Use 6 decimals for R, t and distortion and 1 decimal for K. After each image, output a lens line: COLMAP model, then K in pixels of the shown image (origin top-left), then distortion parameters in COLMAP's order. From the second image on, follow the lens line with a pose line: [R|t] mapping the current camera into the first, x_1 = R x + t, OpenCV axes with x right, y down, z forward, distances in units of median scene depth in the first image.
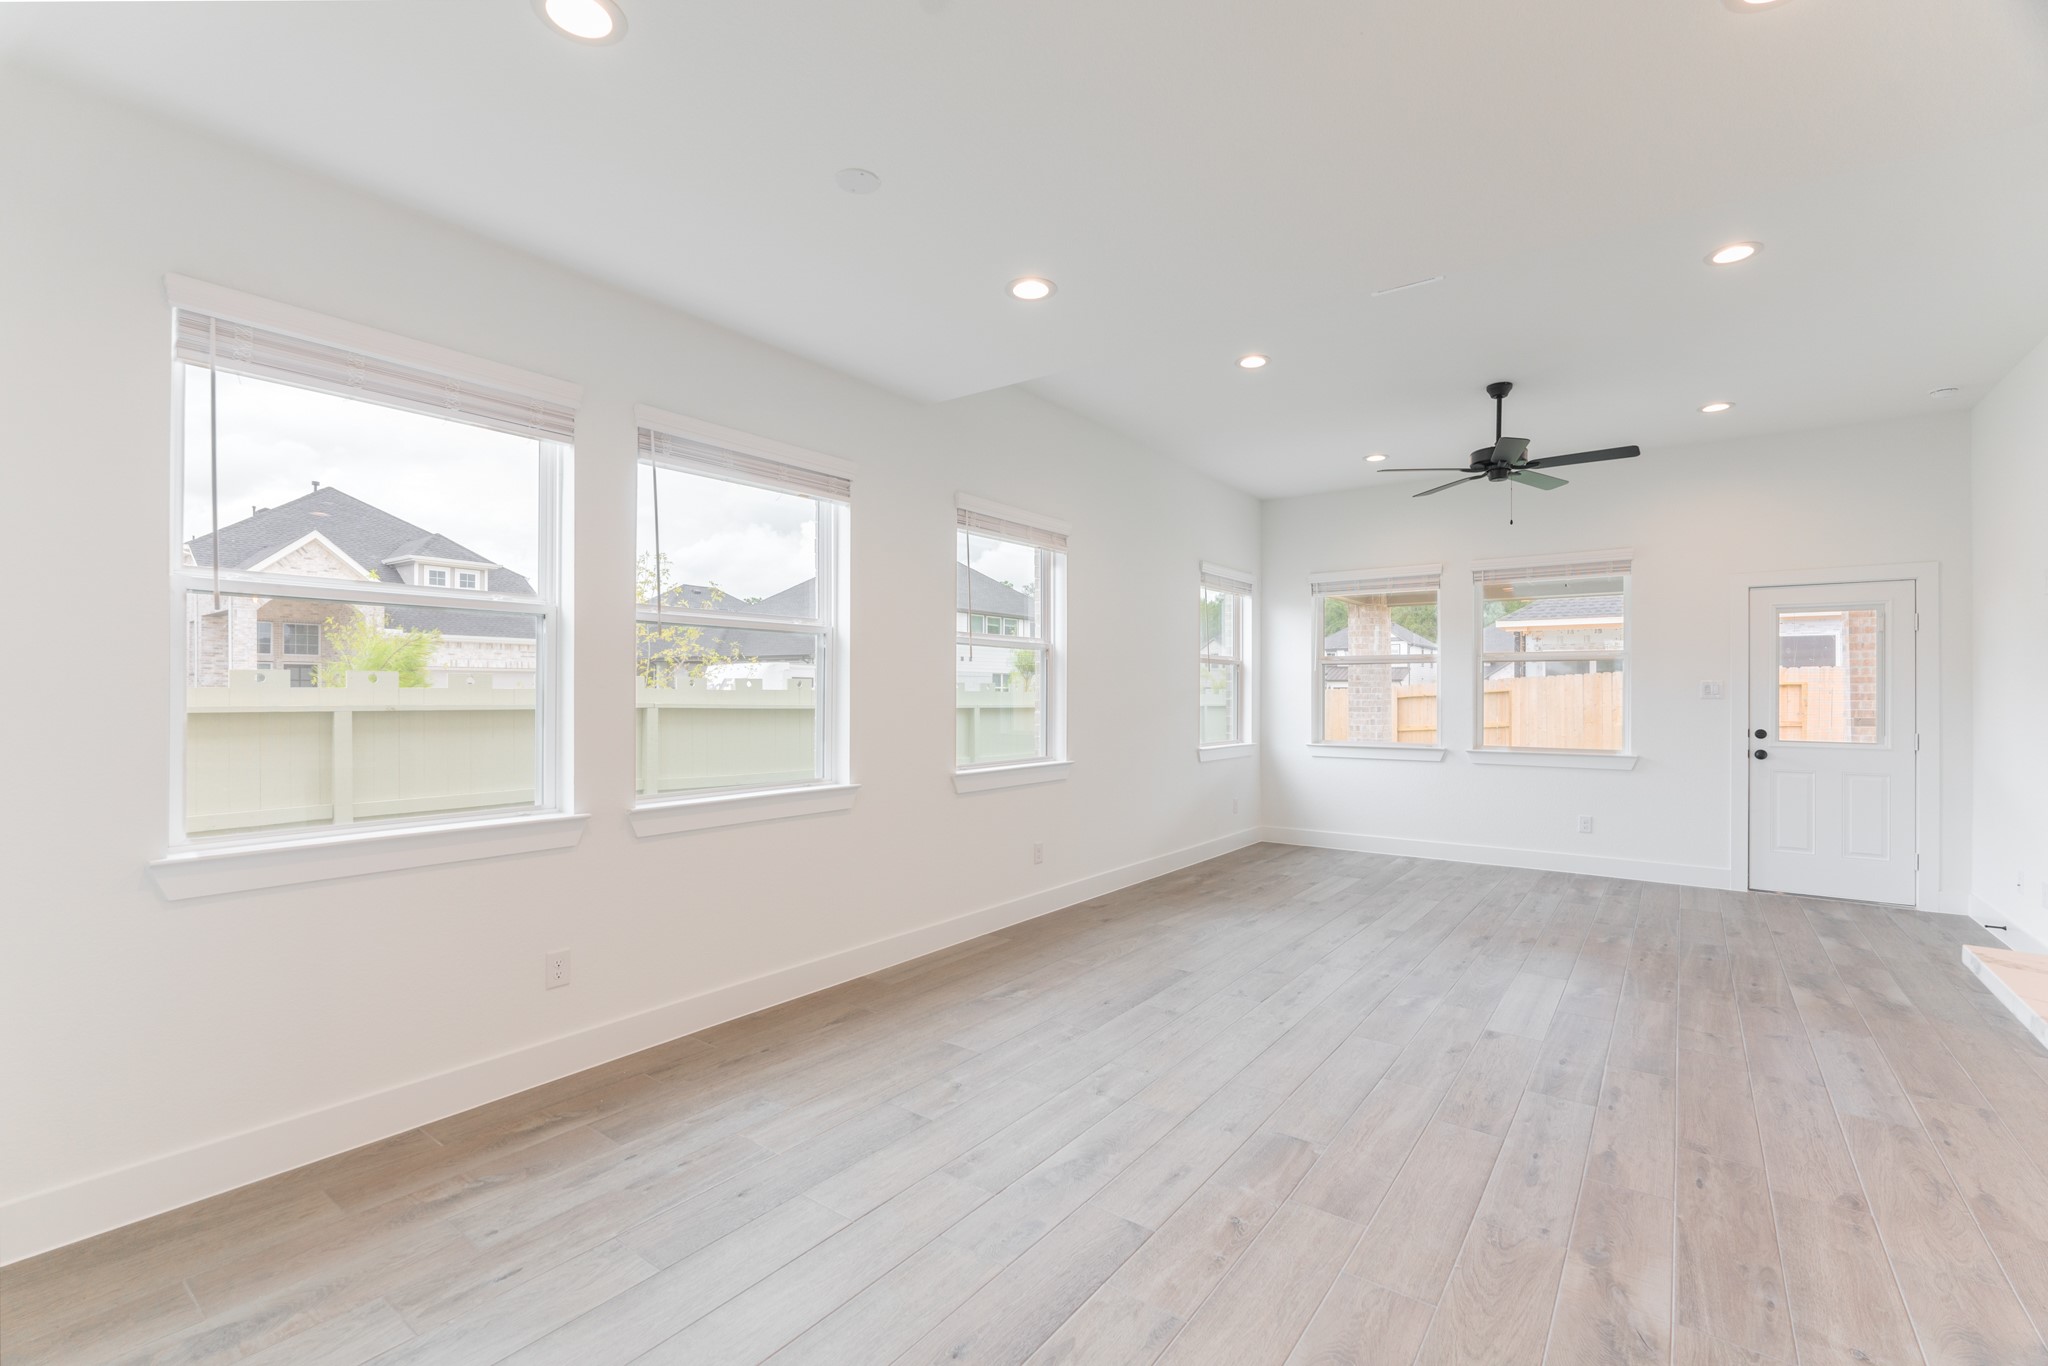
lens RADIAL K [[893.2, 0, 1023.3], [0, 893.2, 690.6], [0, 0, 1]] dist [-0.004001, 0.000063]
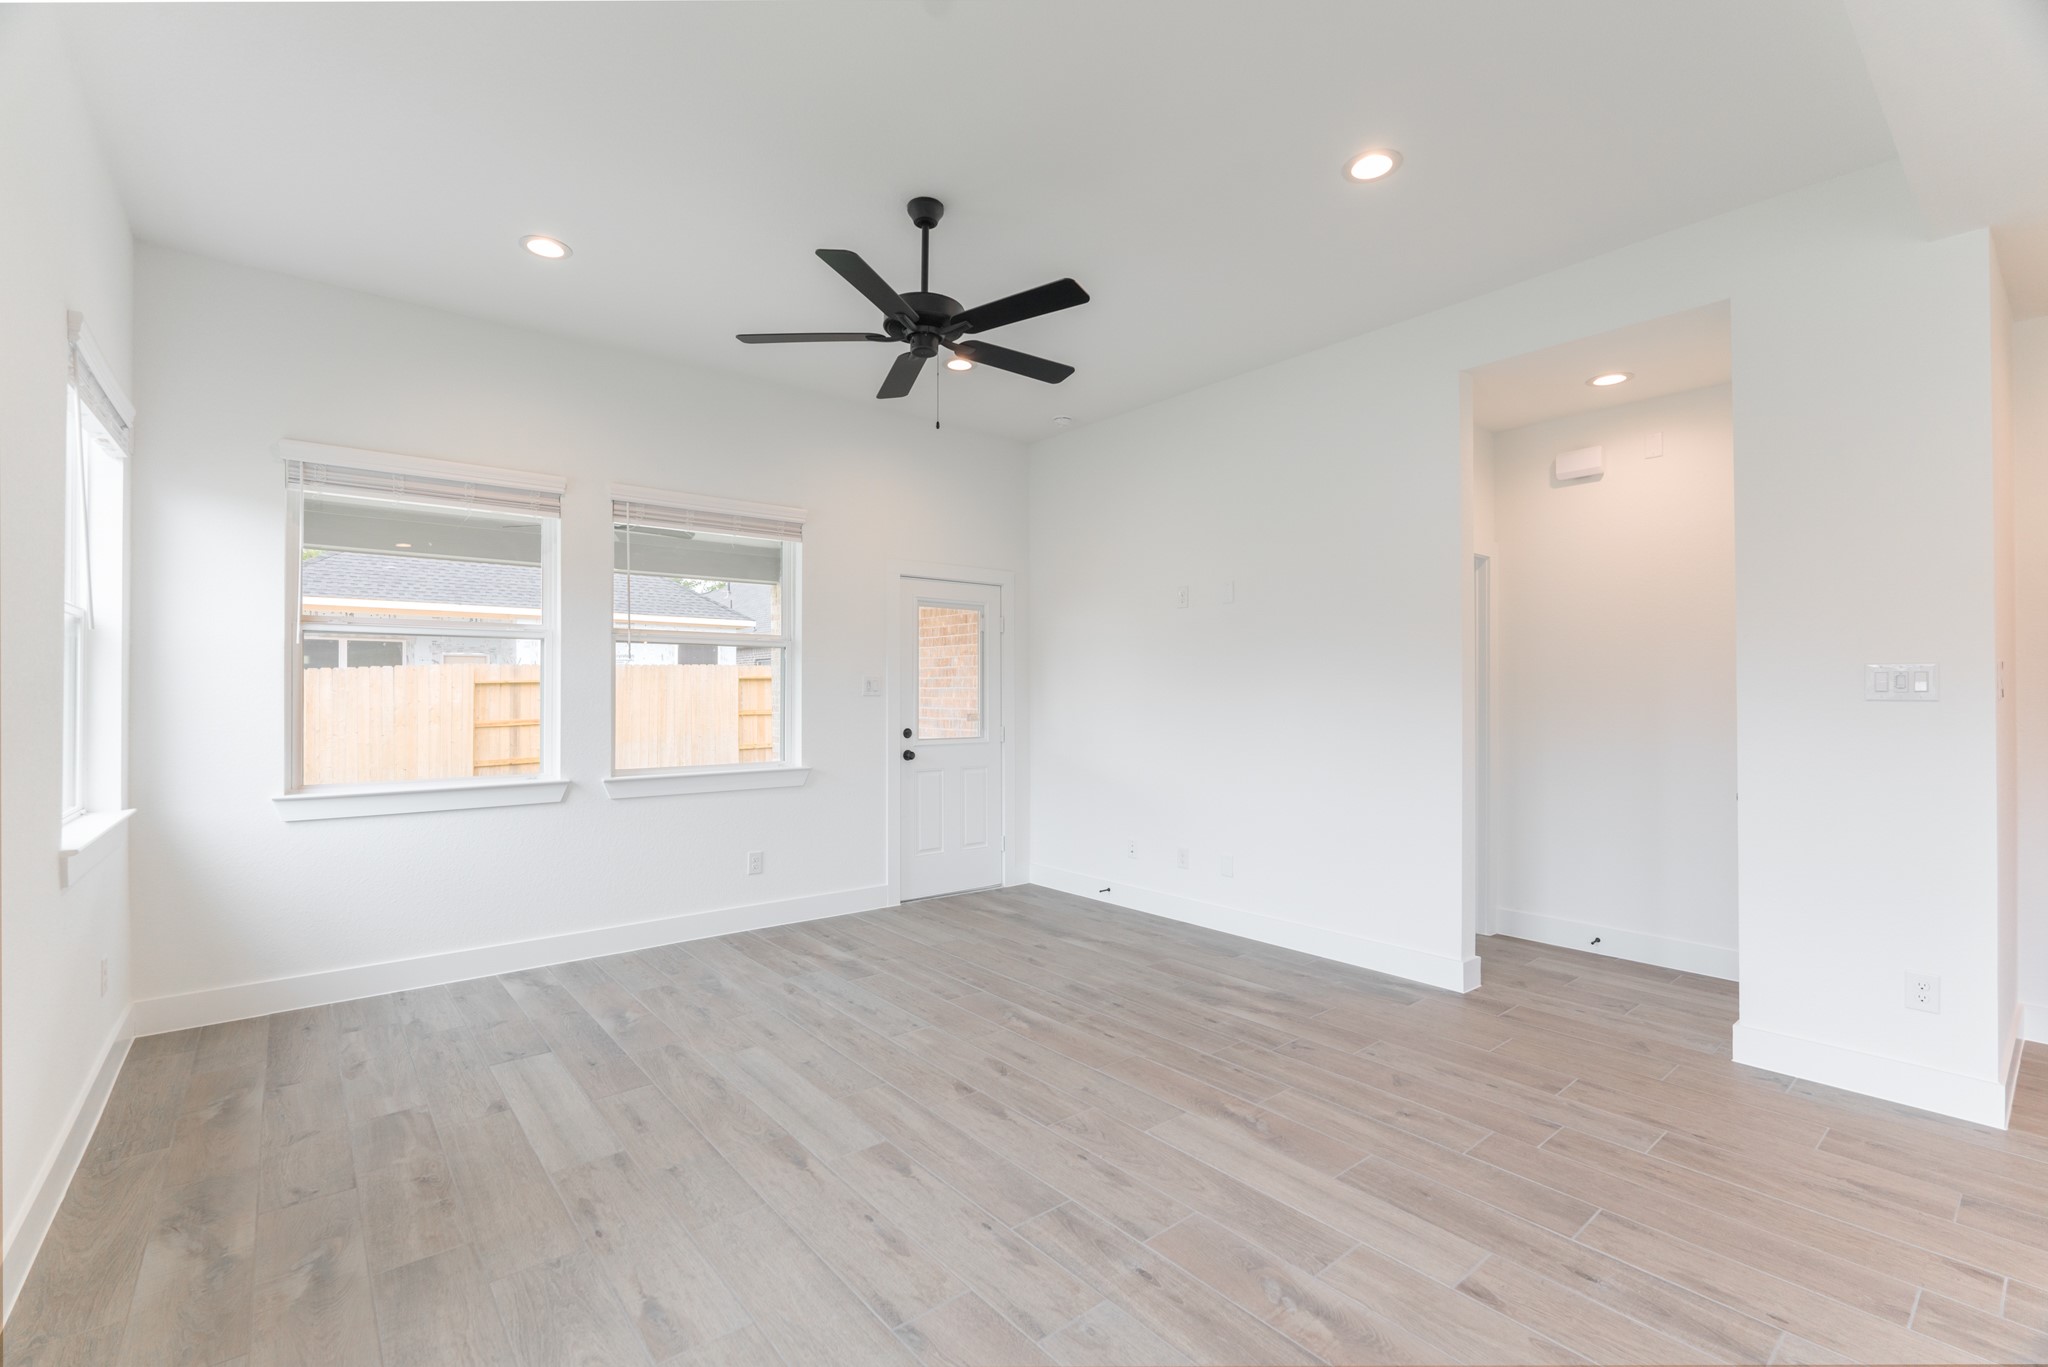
lens RADIAL K [[893.2, 0, 1023.3], [0, 893.2, 691.1], [0, 0, 1]] dist [-0.004001, 0.000063]
pose [[0.237326, -0.000665, 0.971430, -0.084113], [-0.003297, 0.999993, 0.001489, 0.004452], [-0.971424, -0.003556, 0.237322, 1.056368]]
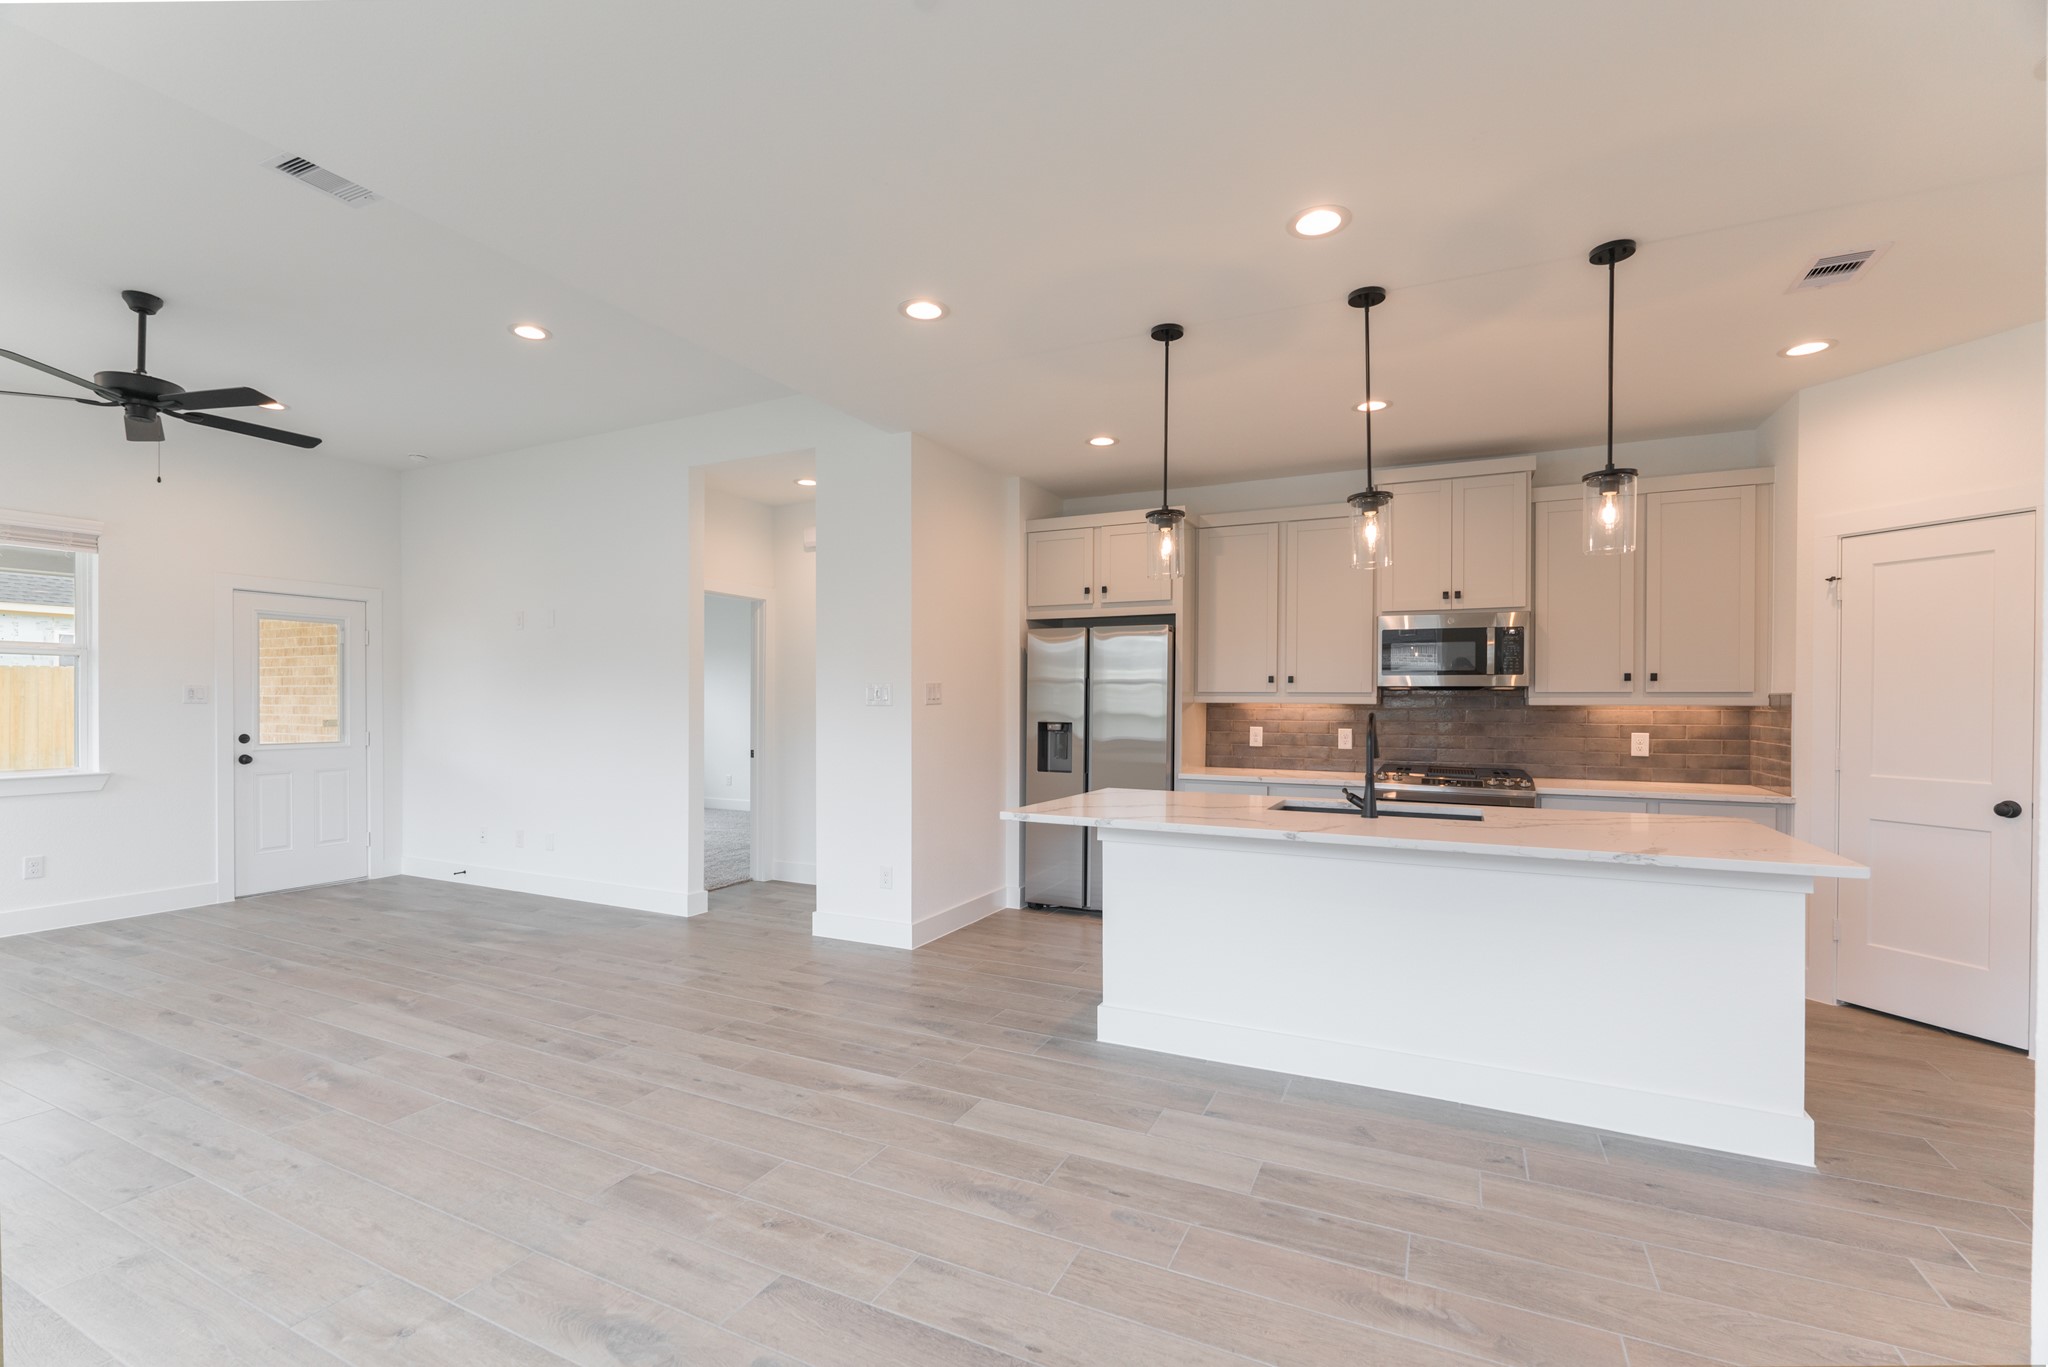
lens RADIAL K [[897.6, 0, 1007.6], [0, 897.6, 709.7], [0, 0, 1]] dist [-0.003990, -0.000517]
pose [[-0.174369, -0.012152, 0.984605, -0.473569], [-0.005664, 0.999920, 0.011338, 0.001015], [-0.984664, -0.003600, -0.174424, 0.543811]]
